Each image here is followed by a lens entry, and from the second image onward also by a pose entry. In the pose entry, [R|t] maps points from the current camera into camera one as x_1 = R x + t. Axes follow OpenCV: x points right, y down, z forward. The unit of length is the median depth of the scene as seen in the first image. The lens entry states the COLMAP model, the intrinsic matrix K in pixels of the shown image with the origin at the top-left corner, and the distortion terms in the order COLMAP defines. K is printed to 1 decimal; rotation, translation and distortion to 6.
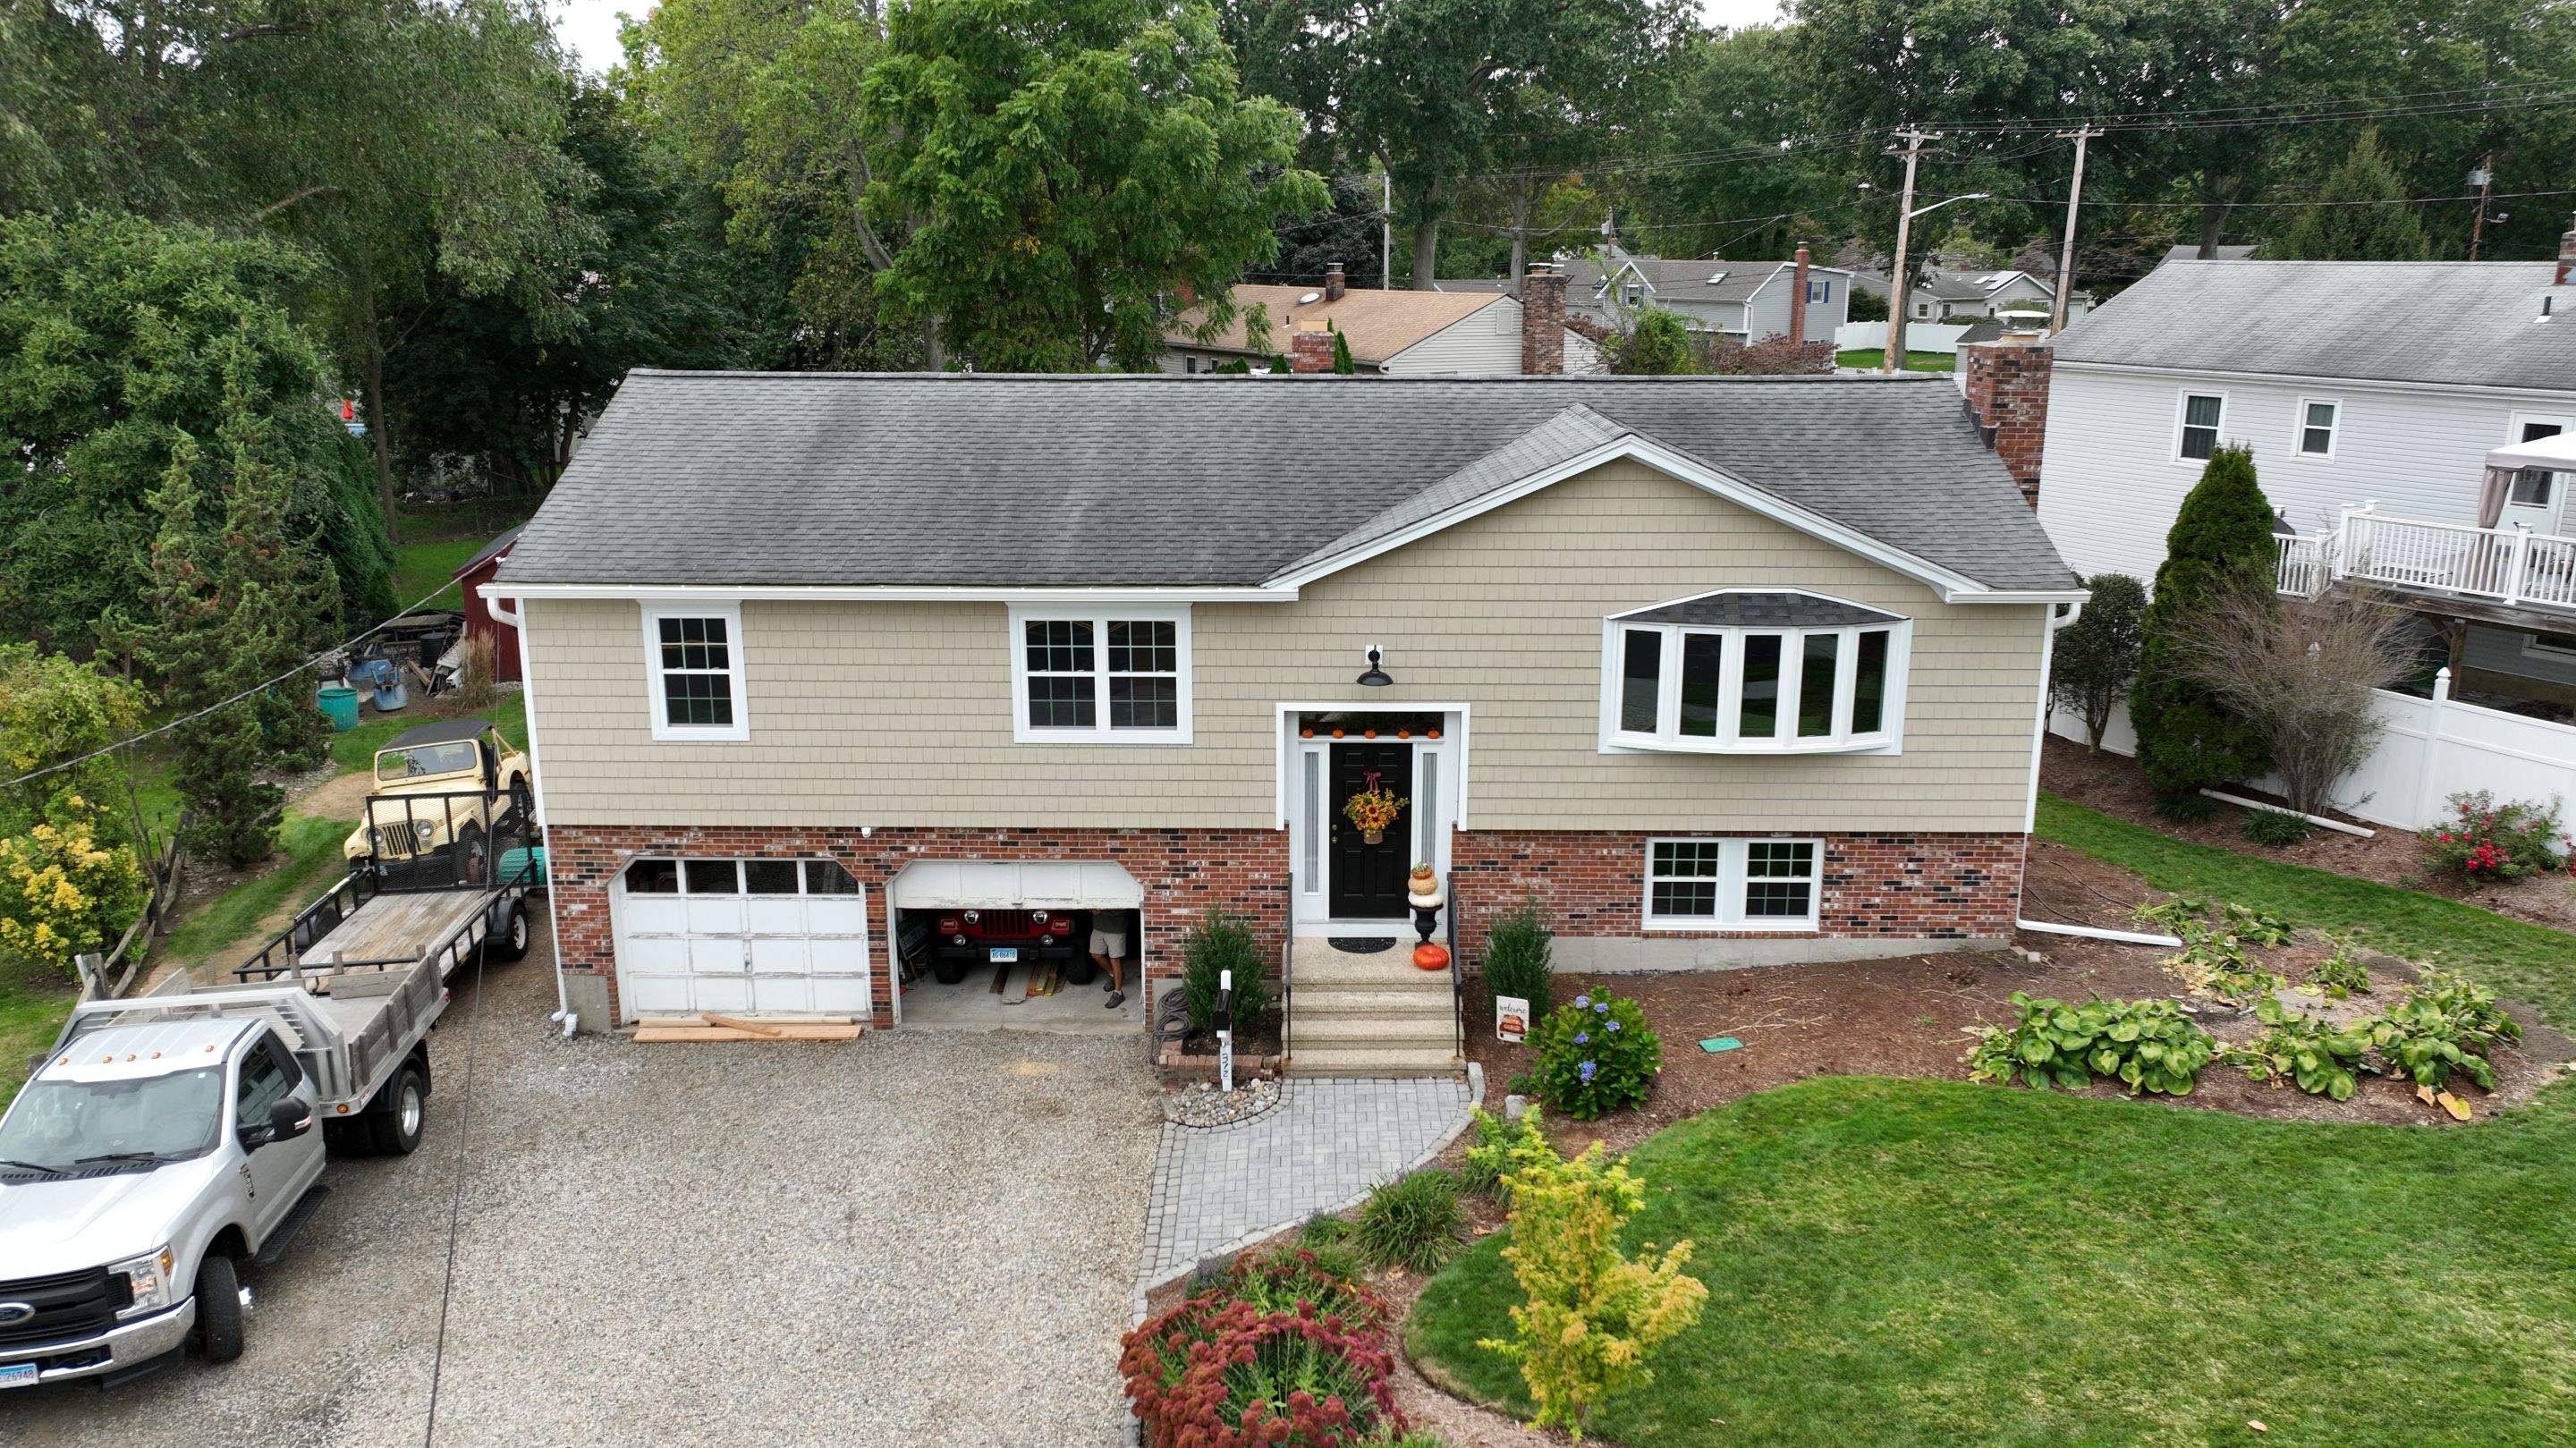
lens RADIAL K [[1841.3, 0, 1304.8], [0, 1841.3, 722.4], [0, 0, 1]] dist [-0.001083, 0.020062]
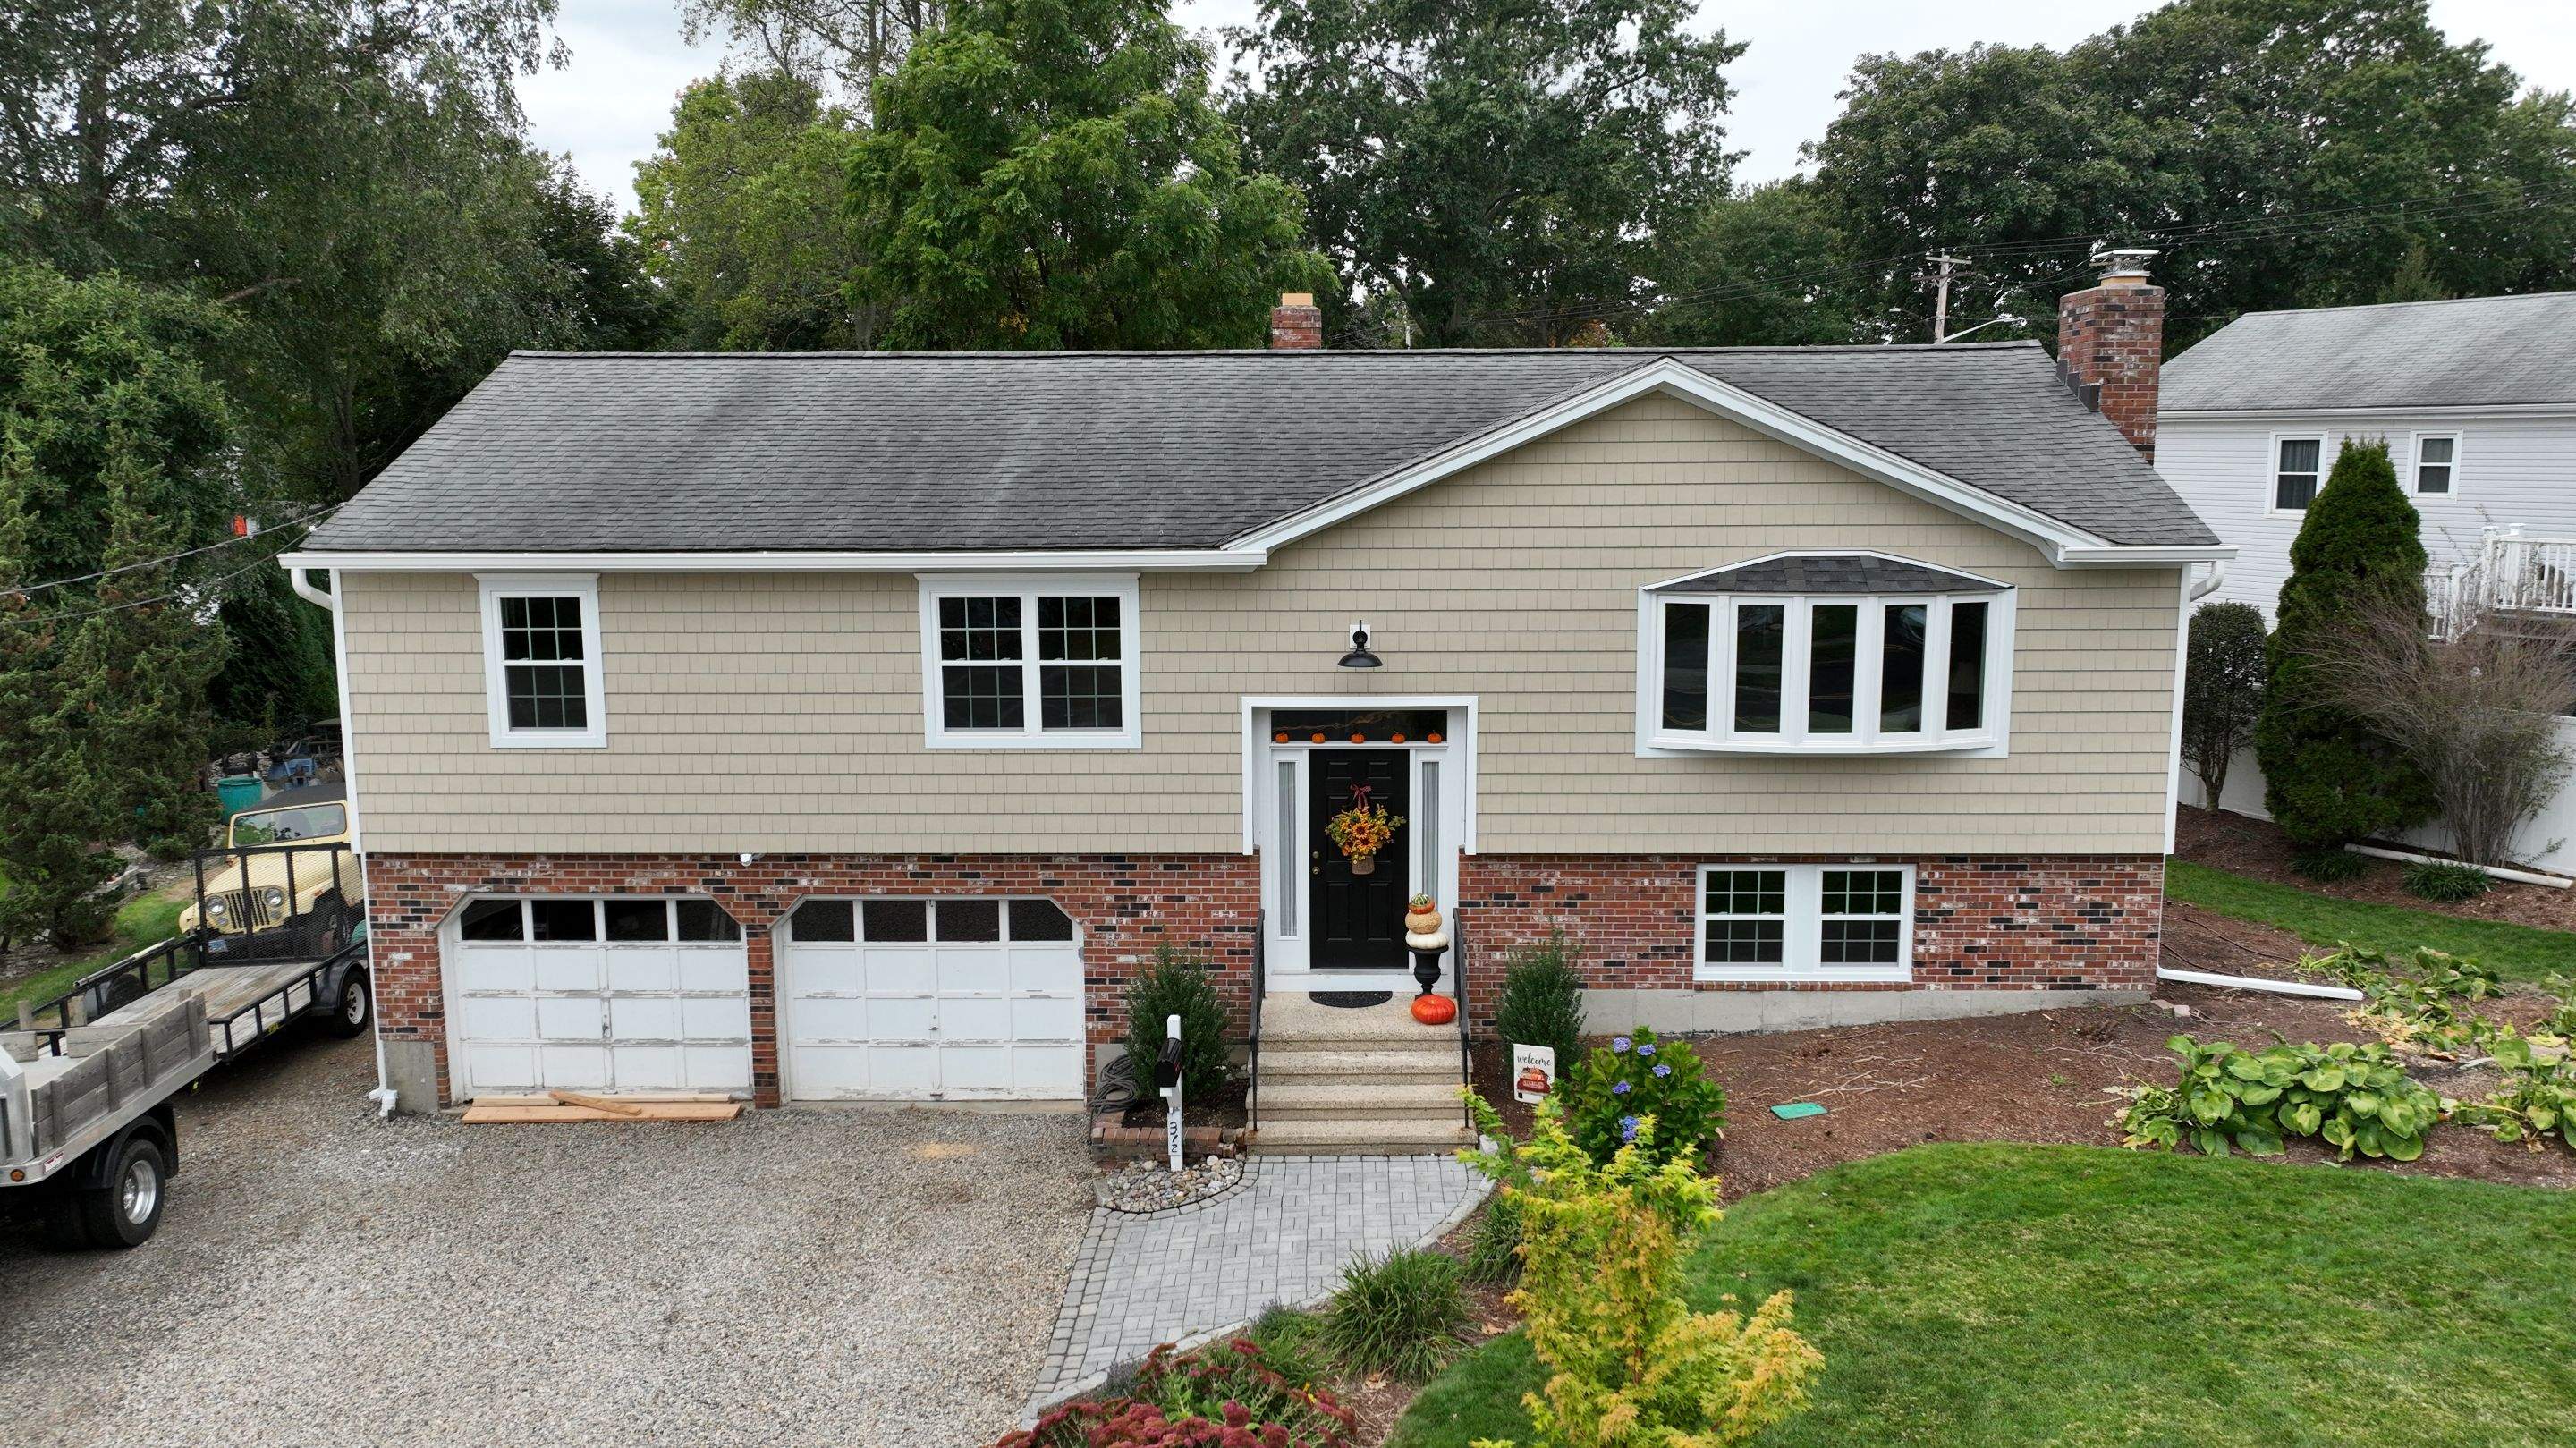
lens RADIAL K [[1841.3, 0, 1304.9], [0, 1841.3, 723.6], [0, 0, 1]] dist [-0.001083, 0.020062]
pose [[0.999846, -0.005013, -0.016820, 0.025884], [0.003310, 0.995000, -0.099817, 0.082072], [0.017236, 0.099746, 0.994864, 0.178511]]
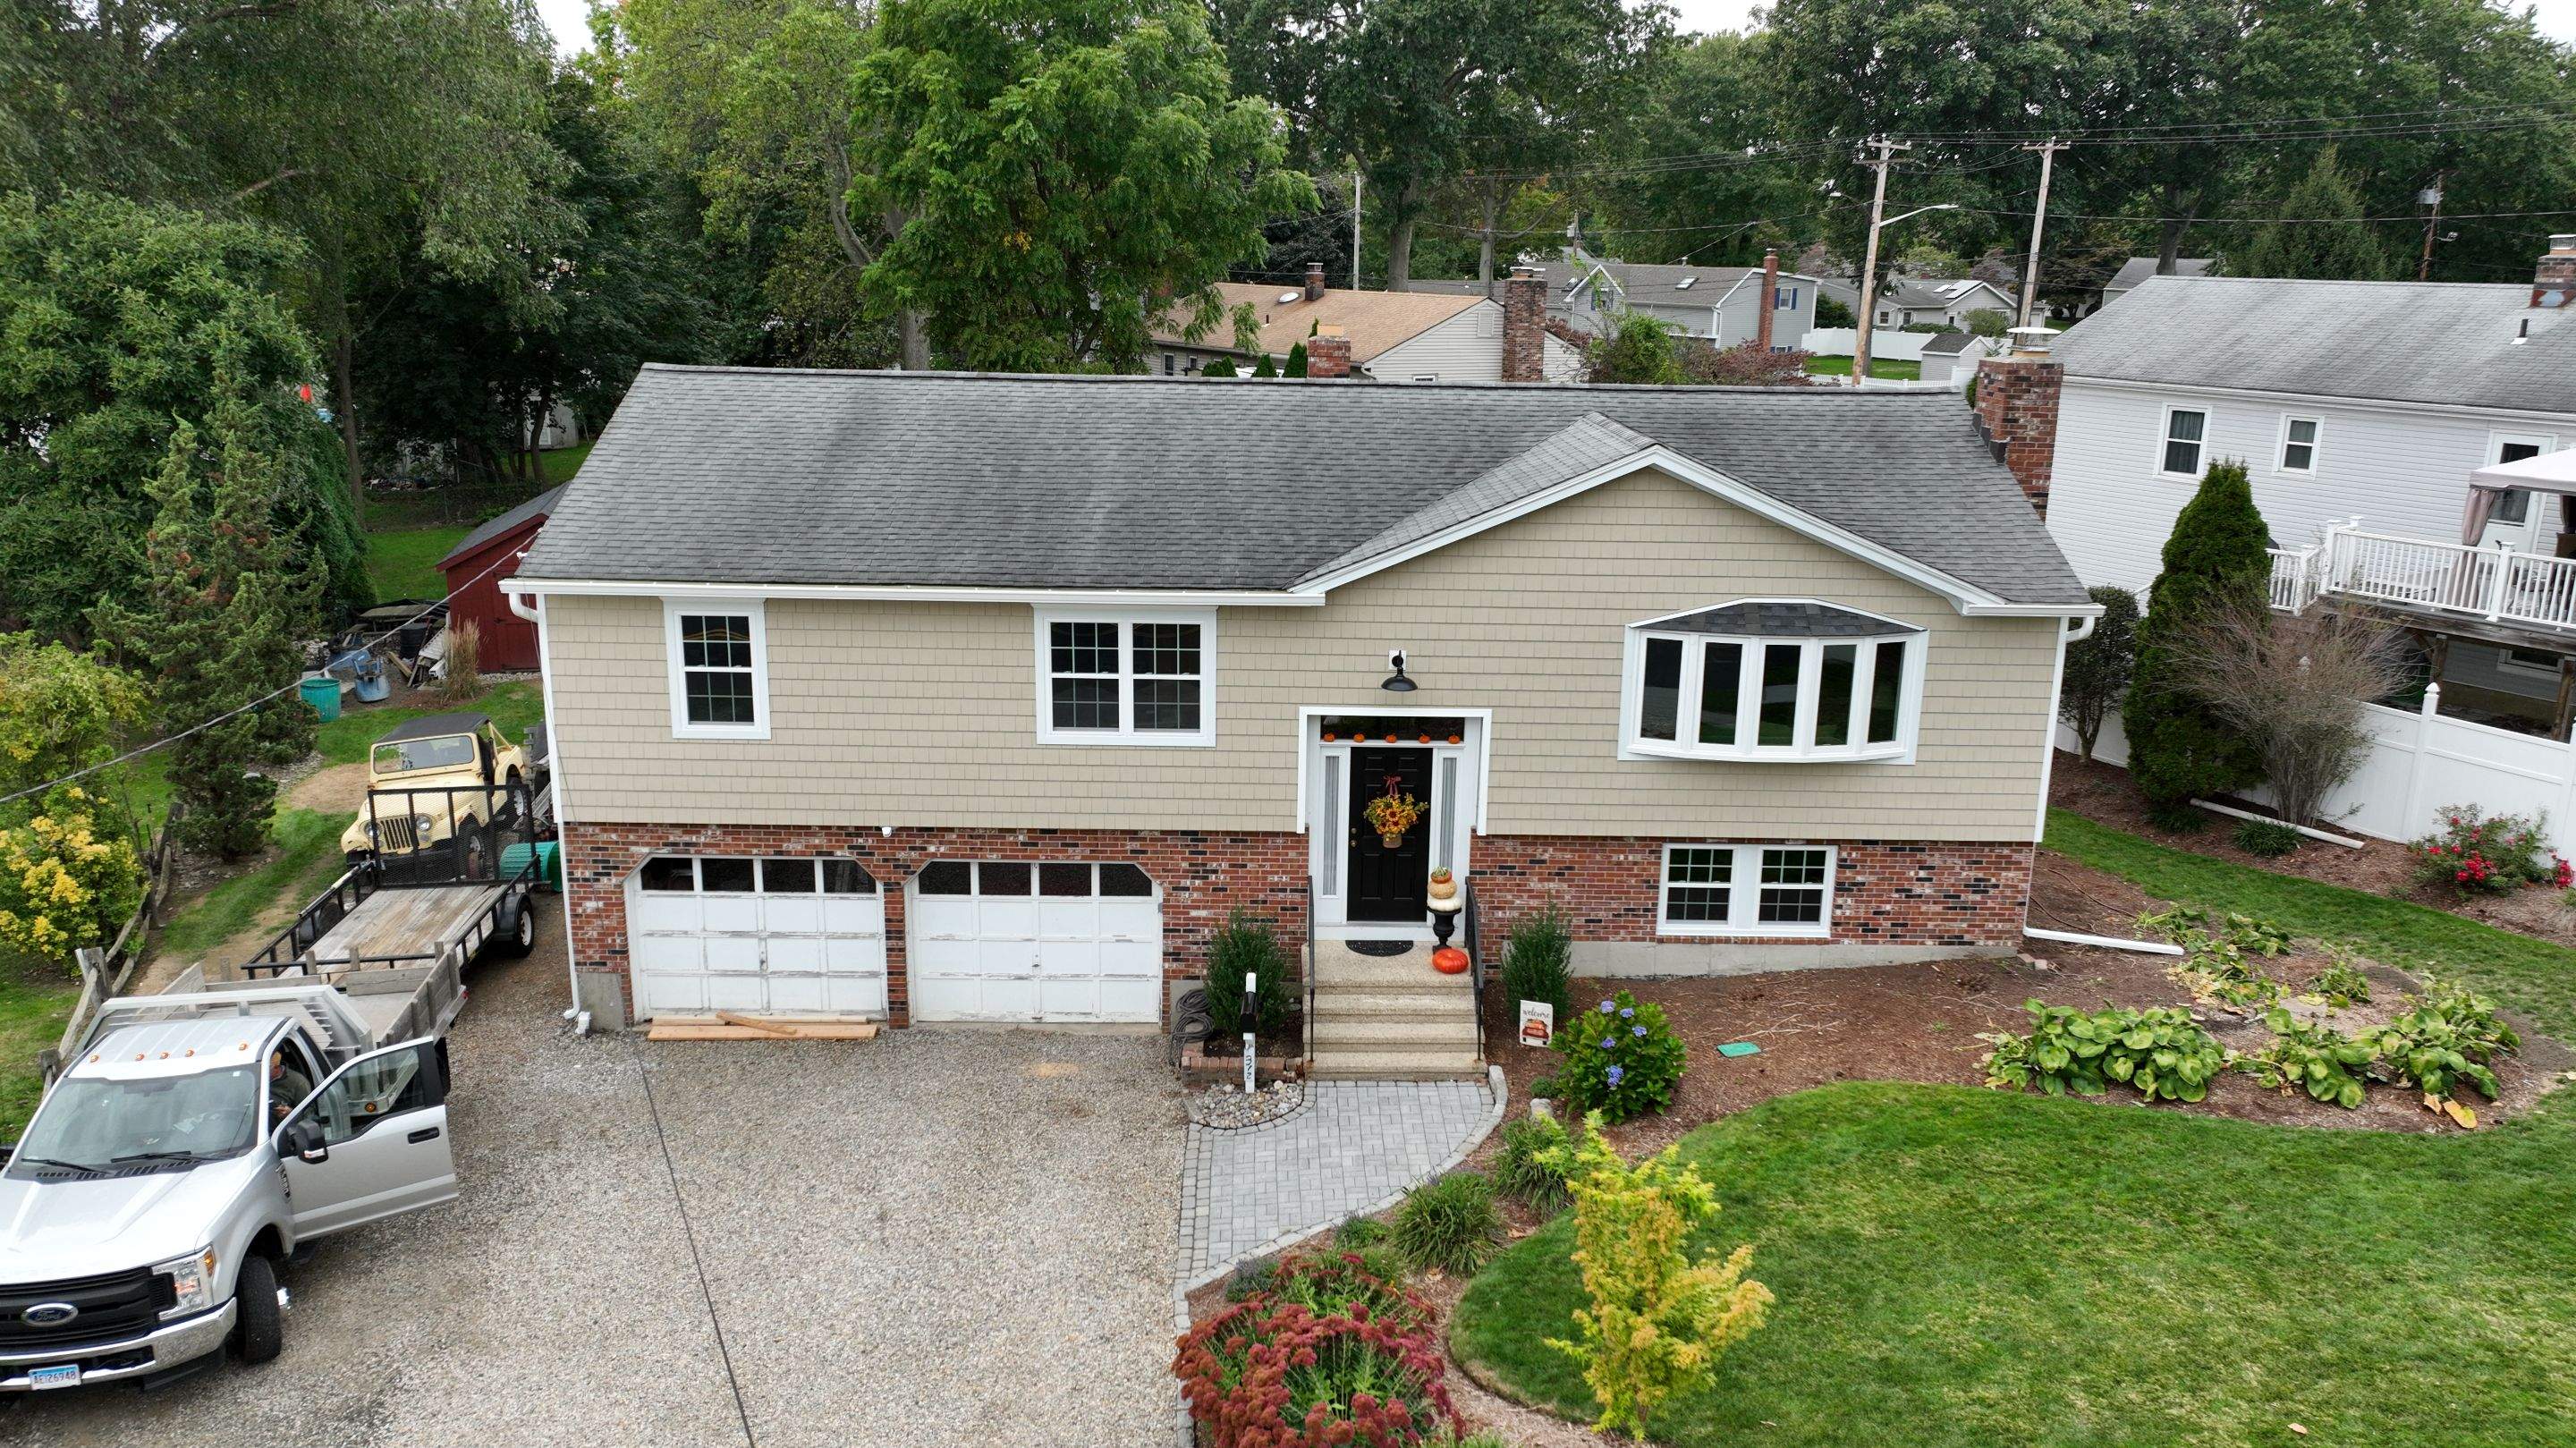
lens RADIAL K [[1841.3, 0, 1304.4], [0, 1841.3, 722.3], [0, 0, 1]] dist [-0.001083, 0.020062]
pose [[0.999615, 0.010092, 0.025861, -0.037995], [-0.010138, 0.999947, 0.001669, -0.003726], [-0.025843, -0.001930, 0.999664, -0.004564]]
